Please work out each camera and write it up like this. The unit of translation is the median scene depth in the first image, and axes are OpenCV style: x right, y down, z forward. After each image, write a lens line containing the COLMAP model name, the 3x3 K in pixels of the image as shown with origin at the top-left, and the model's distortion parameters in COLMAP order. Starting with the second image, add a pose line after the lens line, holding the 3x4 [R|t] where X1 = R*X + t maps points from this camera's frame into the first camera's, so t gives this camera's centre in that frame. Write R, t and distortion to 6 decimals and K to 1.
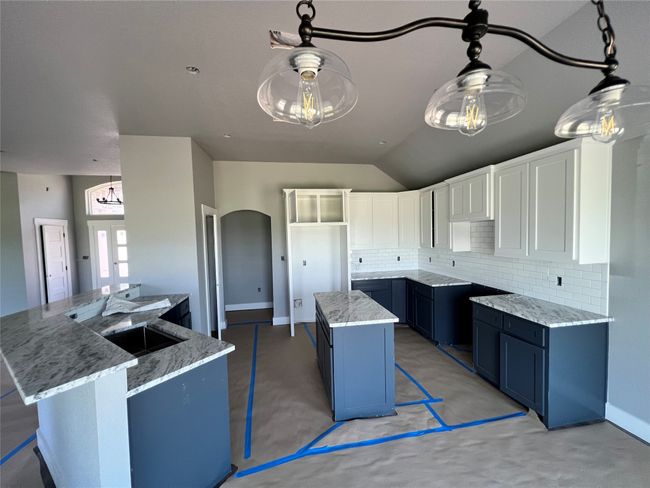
lens RADIAL K [[261.1, 0, 325.0], [0, 261.1, 244.0], [0, 0, 1]] dist [-0.002035, -0.000070]
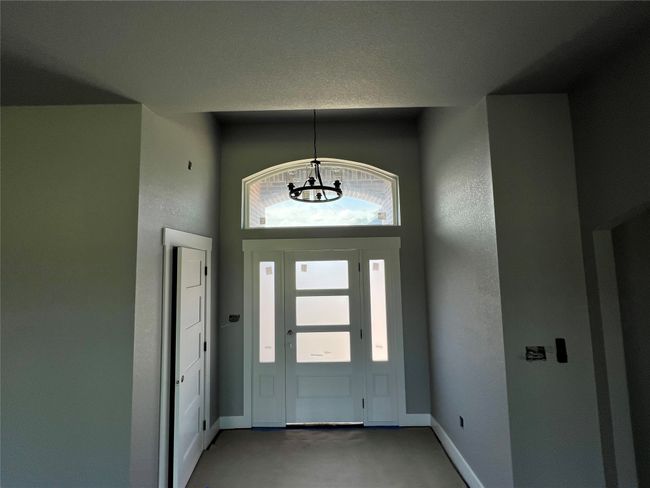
lens RADIAL K [[262.0, 0, 325.0], [0, 262.0, 244.0], [0, 0, 1]] dist [-0.001374, 0.000246]
pose [[0.985266, -0.001876, -0.171018, -0.791873], [-0.017564, 0.993543, -0.112087, -0.035833], [0.170124, 0.113439, 0.978871, 0.644602]]
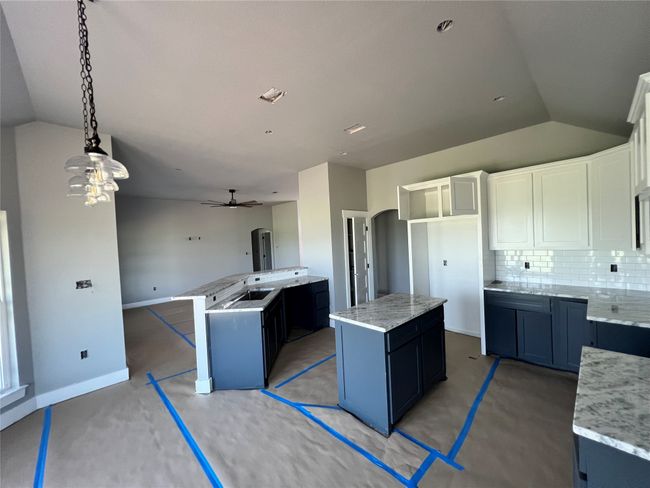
lens RADIAL K [[261.1, 0, 325.0], [0, 261.1, 244.0], [0, 0, 1]] dist [-0.002035, -0.000070]
pose [[0.557517, 0.015454, -0.830022, 0.490284], [0.000103, 0.999825, 0.018685, -0.009170], [0.830166, -0.010503, 0.557418, 0.190235]]
